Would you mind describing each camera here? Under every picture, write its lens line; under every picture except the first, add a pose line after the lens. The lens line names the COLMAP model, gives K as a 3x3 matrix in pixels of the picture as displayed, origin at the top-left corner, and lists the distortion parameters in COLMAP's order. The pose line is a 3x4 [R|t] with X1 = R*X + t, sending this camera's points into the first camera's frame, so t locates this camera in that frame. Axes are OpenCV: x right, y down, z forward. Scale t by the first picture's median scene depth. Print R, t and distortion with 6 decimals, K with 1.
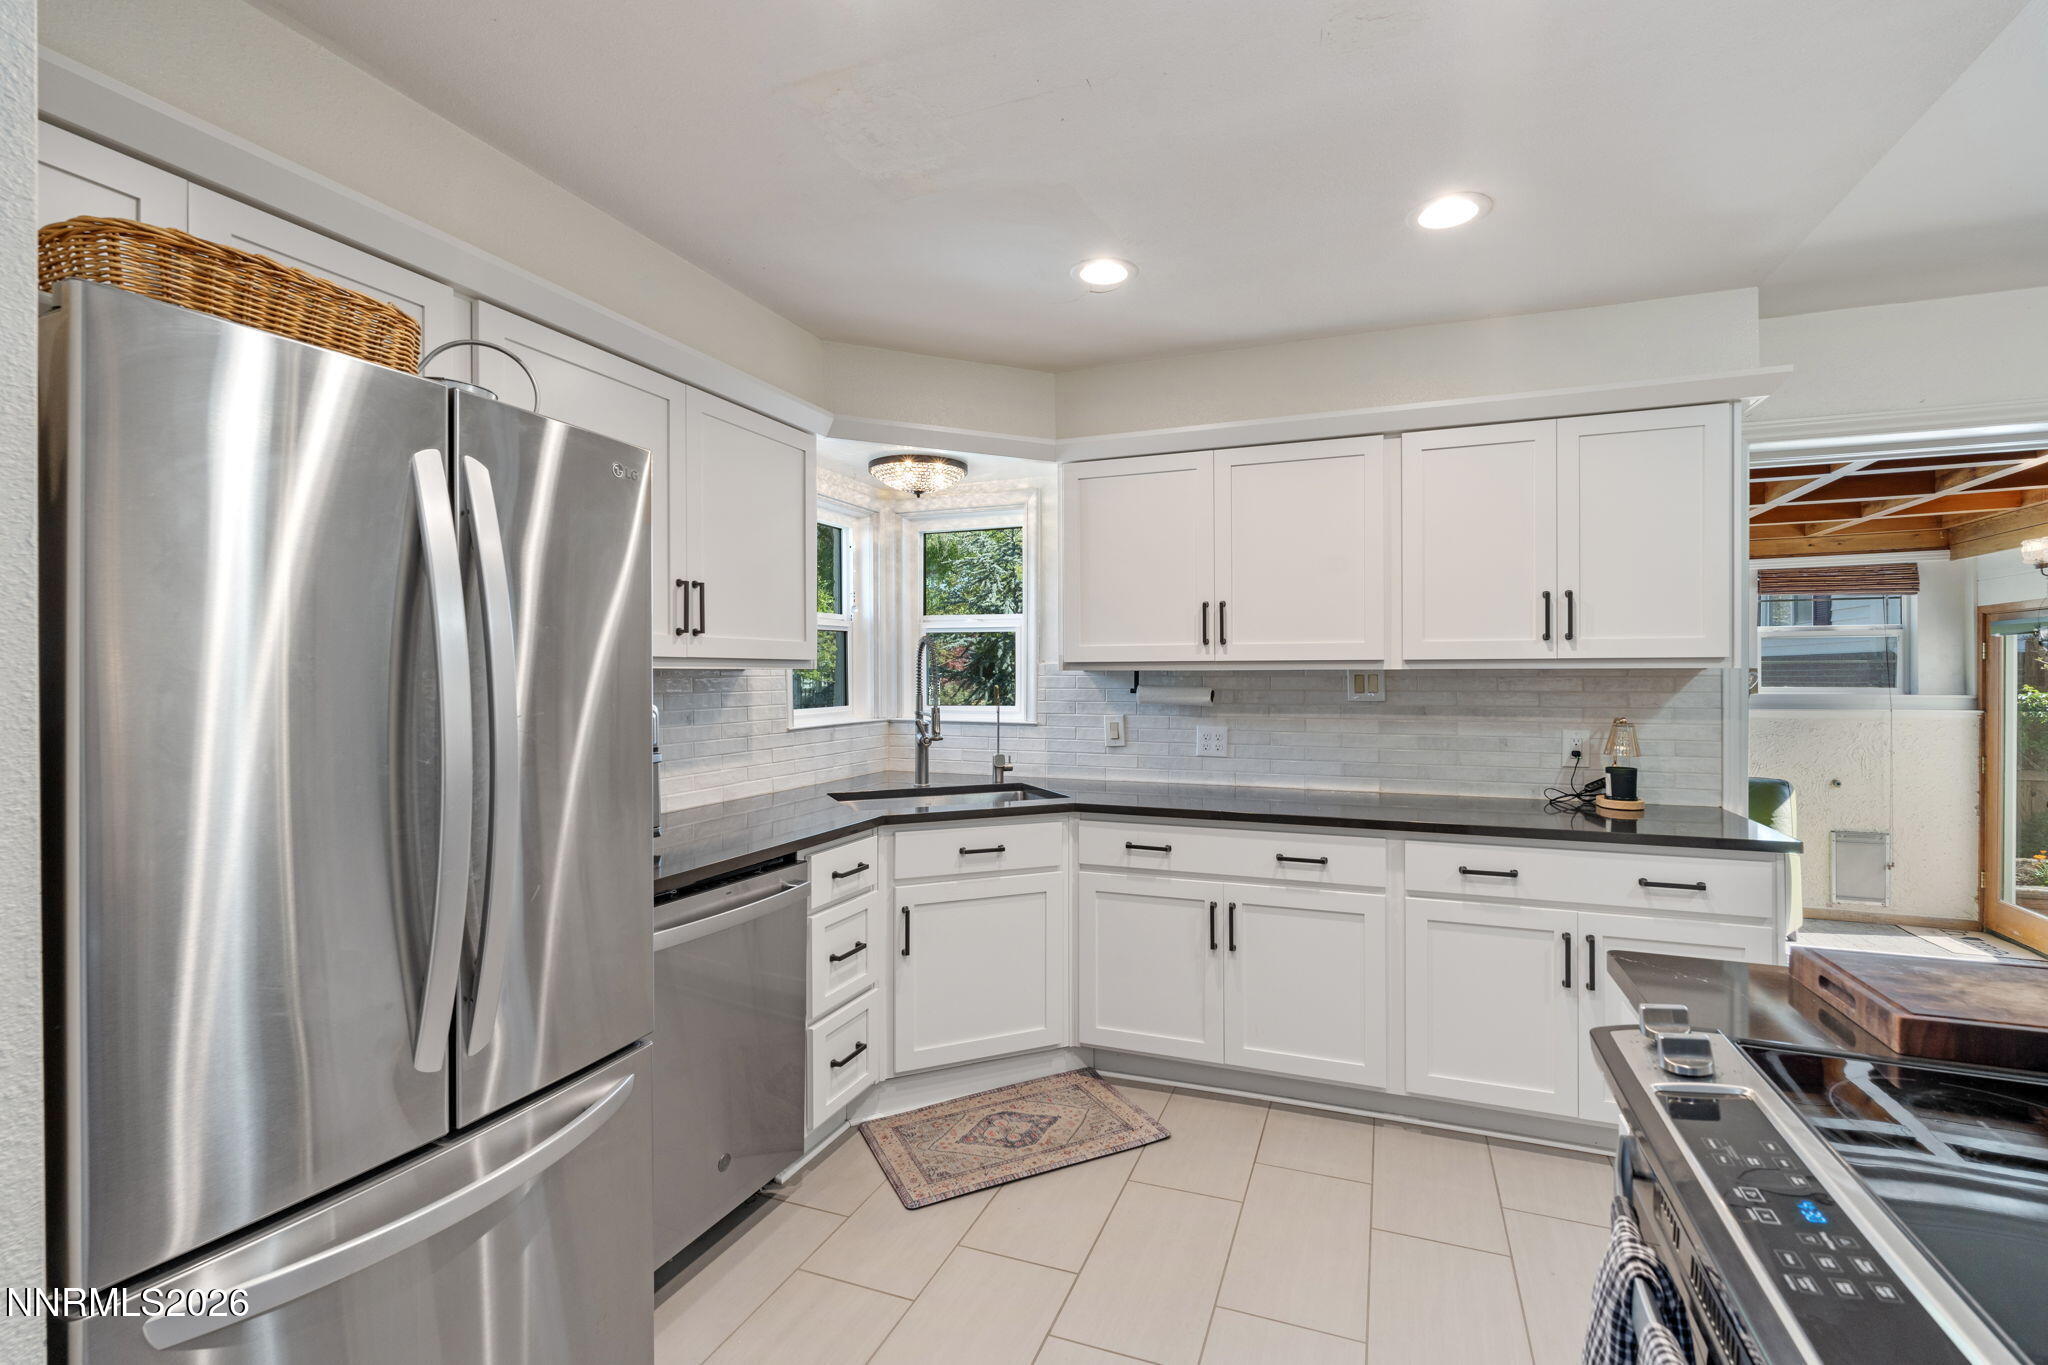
lens RADIAL K [[910.5, 0, 1034.4], [0, 910.5, 663.4], [0, 0, 1]] dist [-0.004686, 0.000080]
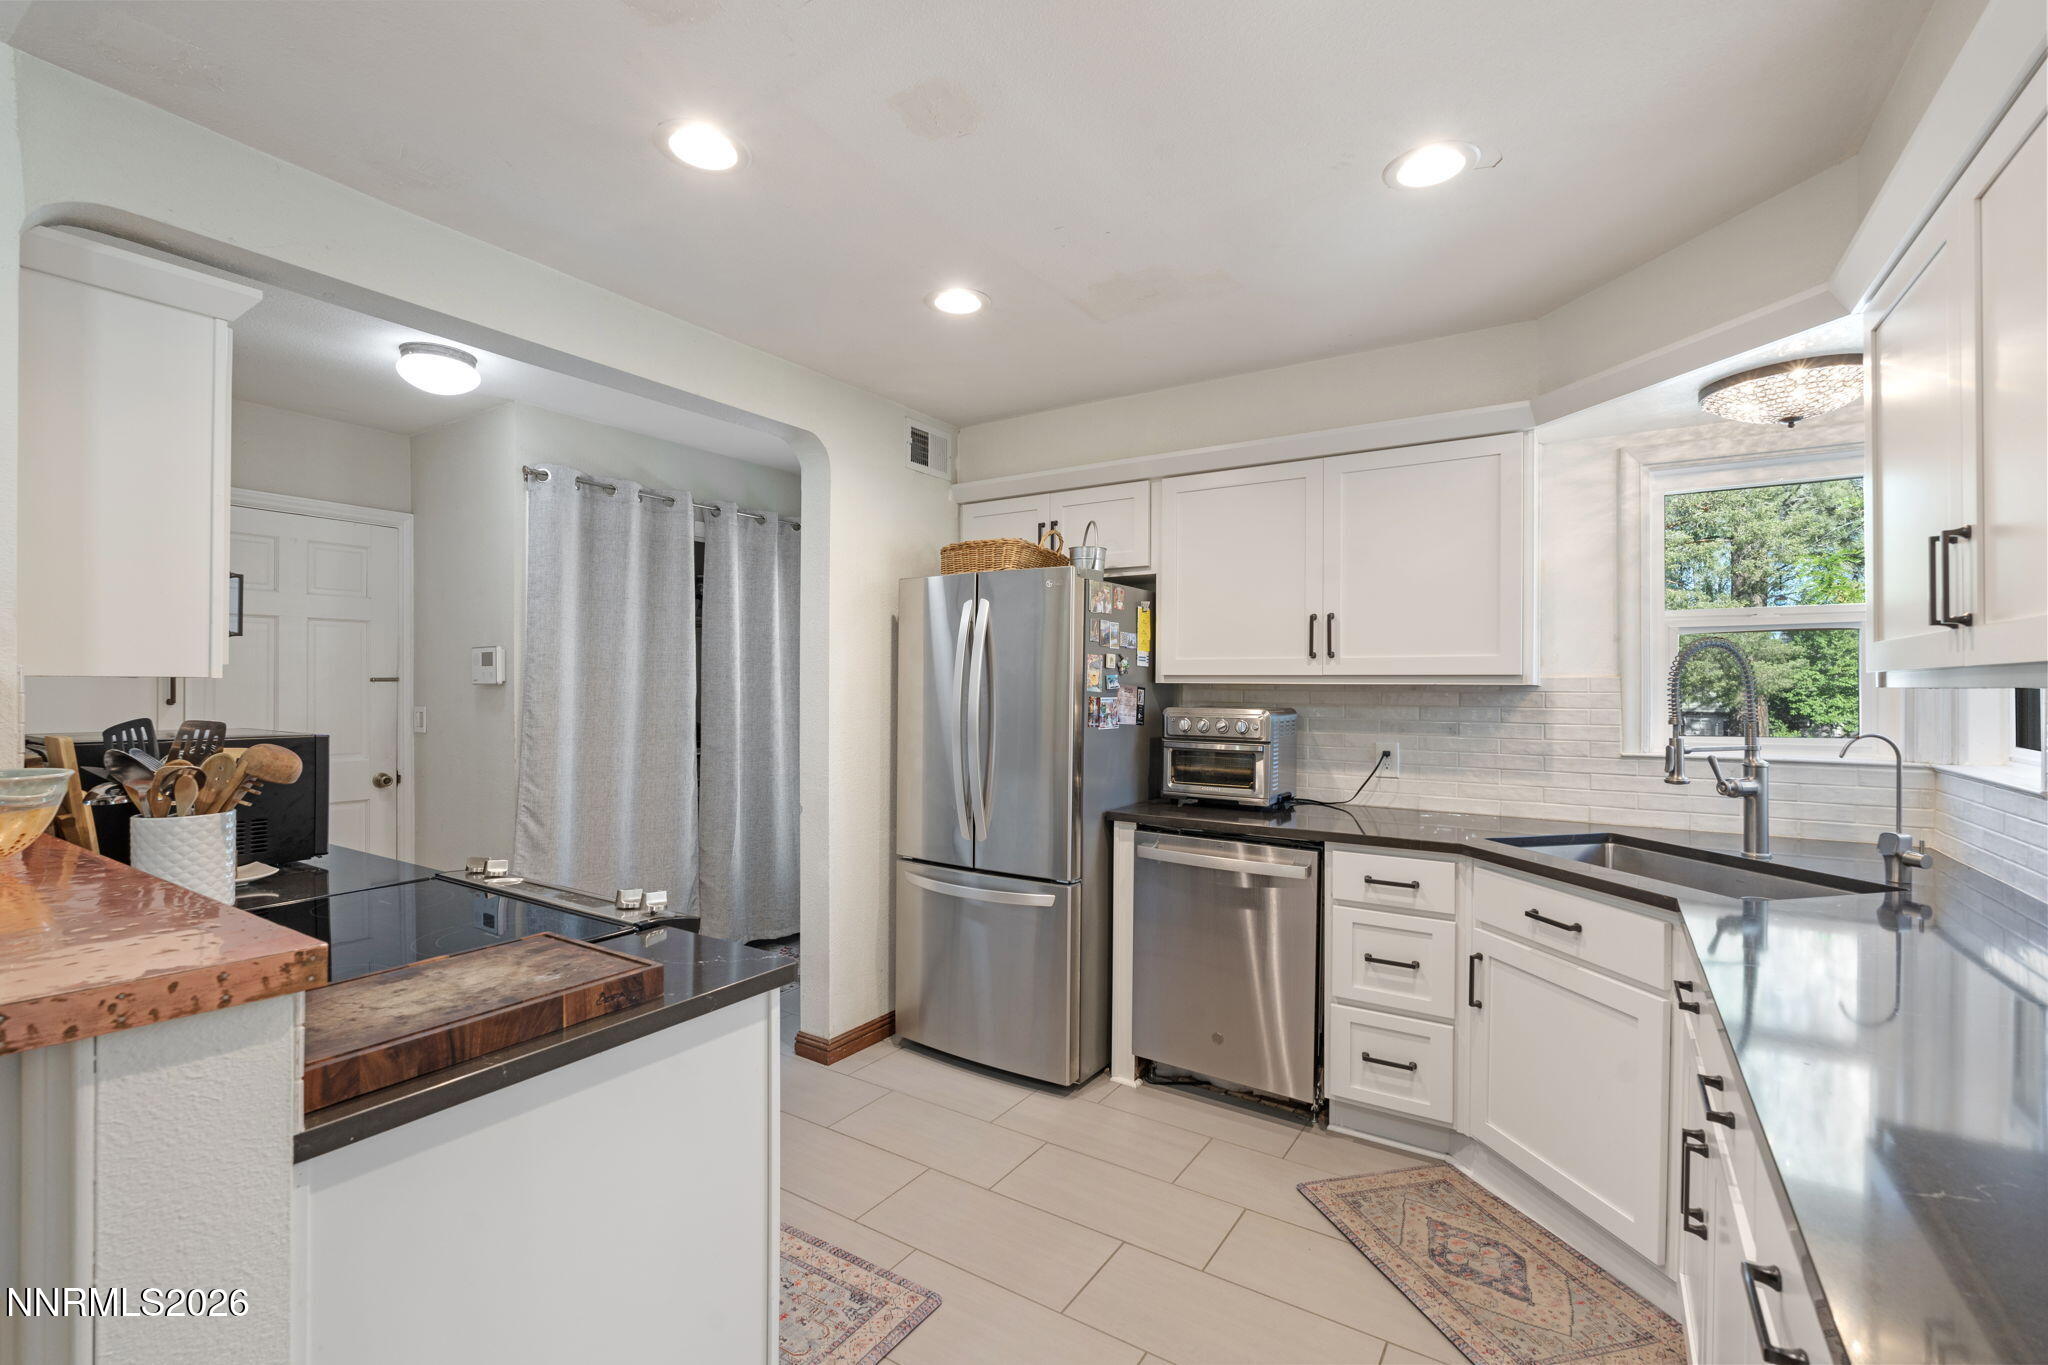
lens RADIAL K [[910.5, 0, 1034.4], [0, 910.5, 663.4], [0, 0, 1]] dist [-0.004686, 0.000080]
pose [[-0.195151, -0.015066, -0.980657, 1.926472], [0.008182, 0.999822, -0.016988, -0.010794], [0.980739, -0.011339, -0.194993, 1.769493]]
